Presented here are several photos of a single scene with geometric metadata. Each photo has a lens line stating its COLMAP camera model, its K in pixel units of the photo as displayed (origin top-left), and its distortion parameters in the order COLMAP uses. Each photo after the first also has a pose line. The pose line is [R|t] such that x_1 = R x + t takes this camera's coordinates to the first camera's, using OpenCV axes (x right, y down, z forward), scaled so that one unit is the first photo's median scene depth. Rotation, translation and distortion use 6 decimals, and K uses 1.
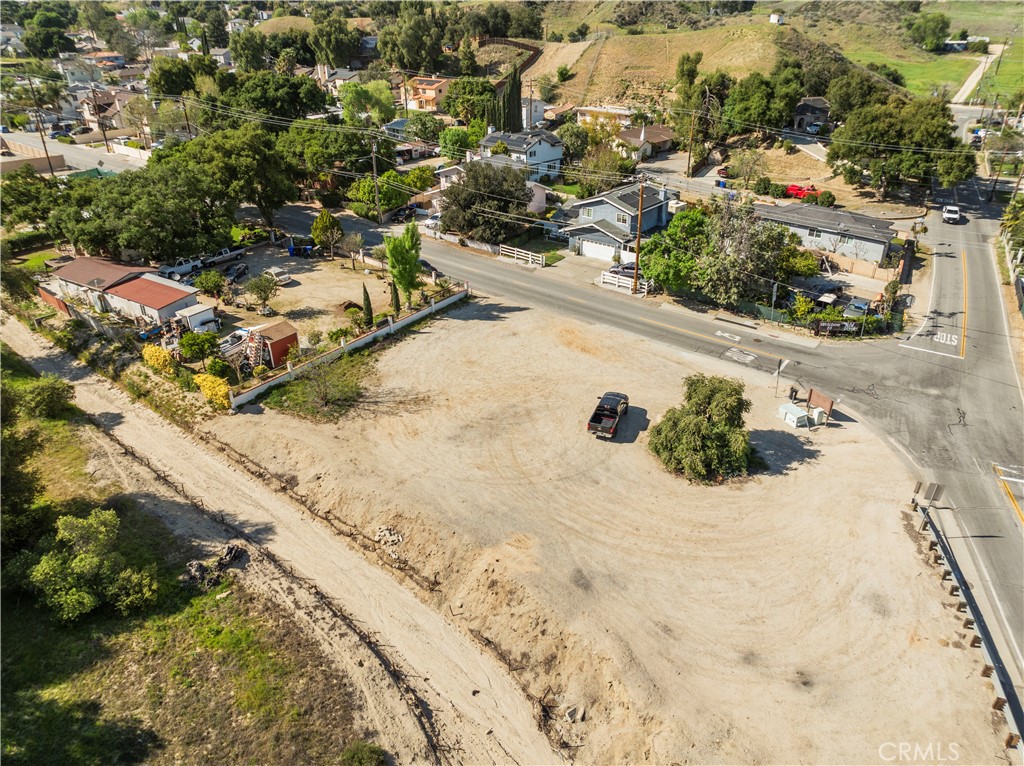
lens RADIAL K [[717.0, 0, 512.0], [0, 717.0, 383.0], [0, 0, 1]] dist [-0.054185, 0.024977]
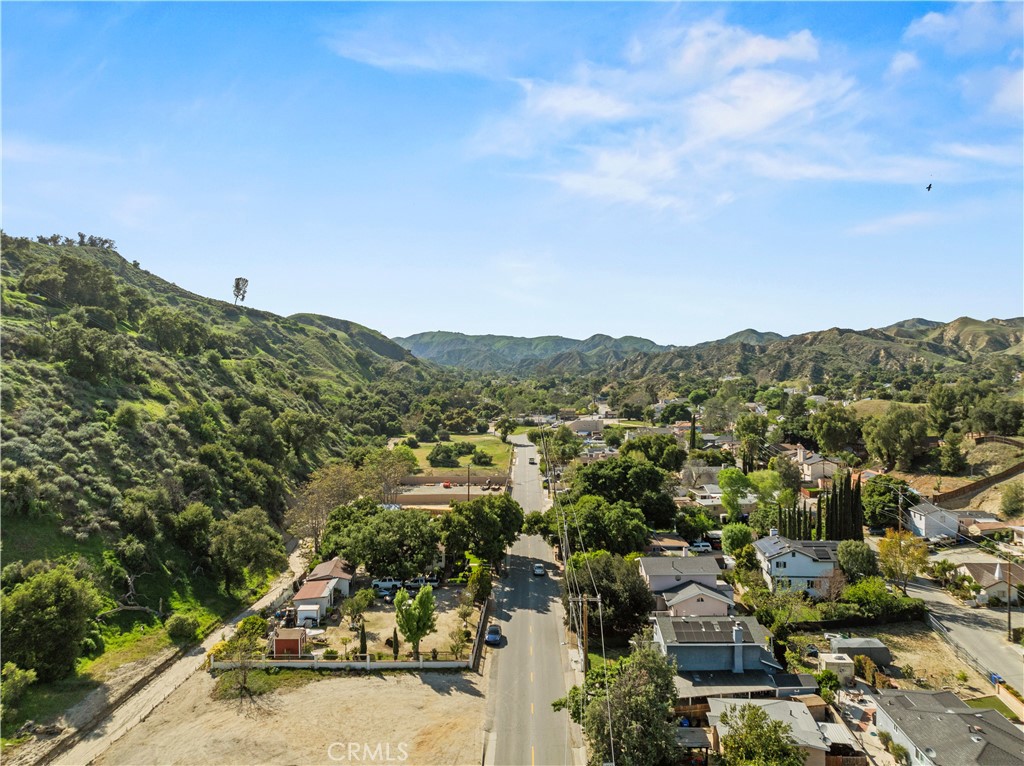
lens RADIAL K [[717.0, 0, 512.0], [0, 717.0, 383.0], [0, 0, 1]] dist [-0.054185, 0.024977]
pose [[0.604908, 0.002283, -0.796292, 0.847153], [-0.375386, 0.882725, -0.282634, -0.226667], [0.702262, 0.469884, 0.534825, 0.279075]]
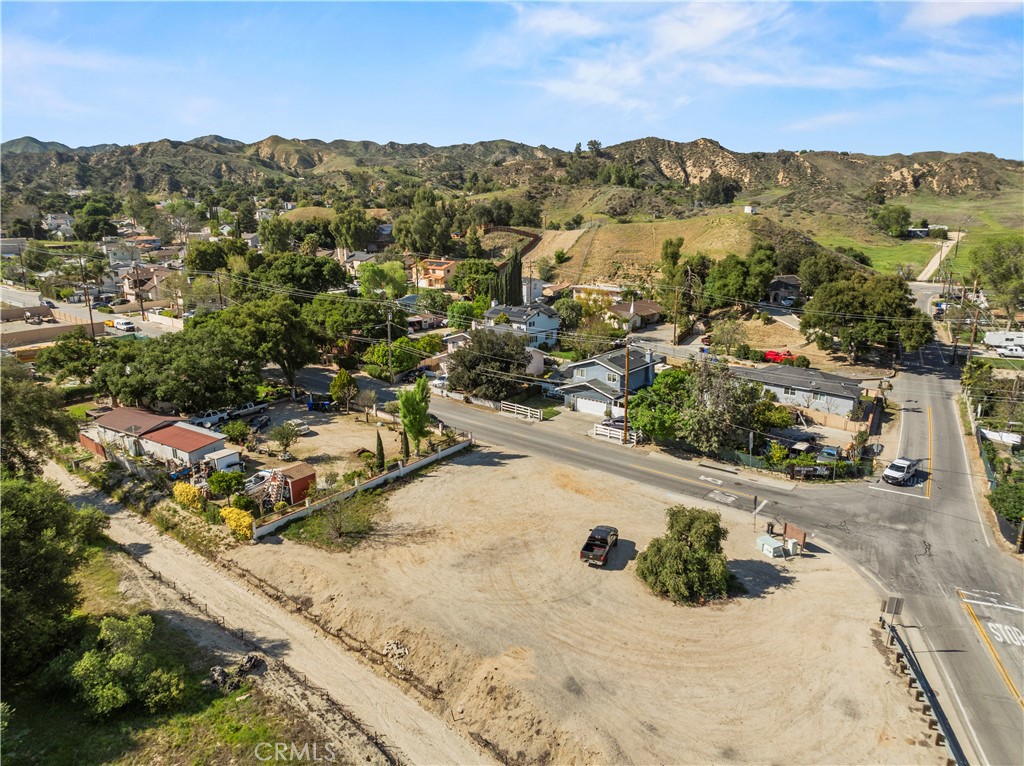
lens RADIAL K [[717.0, 0, 512.0], [0, 717.0, 383.0], [0, 0, 1]] dist [-0.054185, 0.024977]
pose [[0.999990, 0.003126, -0.003109, 0.003066], [-0.003771, 0.971763, -0.235931, 0.043772], [0.002284, 0.235940, 0.971765, -0.082733]]
